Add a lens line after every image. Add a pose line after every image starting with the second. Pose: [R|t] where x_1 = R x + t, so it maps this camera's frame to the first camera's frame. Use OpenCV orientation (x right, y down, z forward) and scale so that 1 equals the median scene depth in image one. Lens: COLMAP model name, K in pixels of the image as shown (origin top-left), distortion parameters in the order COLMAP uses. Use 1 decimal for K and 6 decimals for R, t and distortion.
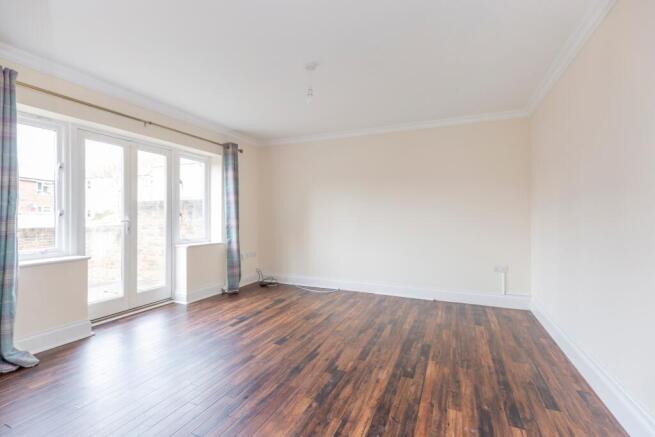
lens RADIAL K [[294.9, 0, 327.9], [0, 294.9, 218.2], [0, 0, 1]] dist [0.005645, 0.001636]
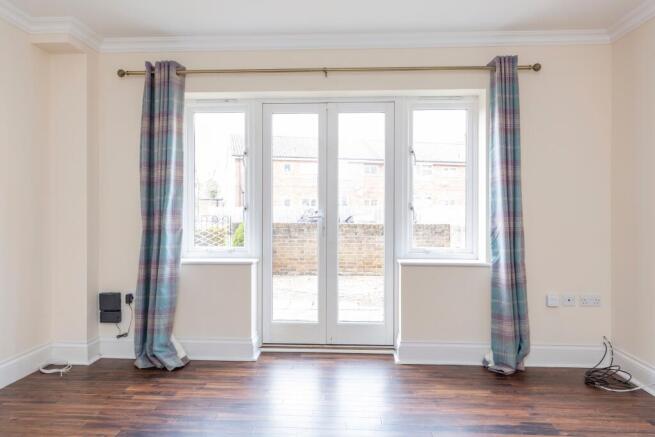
lens RADIAL K [[460.6, 0, 327.7], [0, 460.6, 215.4], [0, 0, 1]] dist [-0.003576, -0.001008]
pose [[0.353631, -0.002602, -0.935382, 0.295006], [-0.007874, 0.999952, -0.005758, 0.008321], [0.935352, 0.009402, 0.353593, 0.523623]]
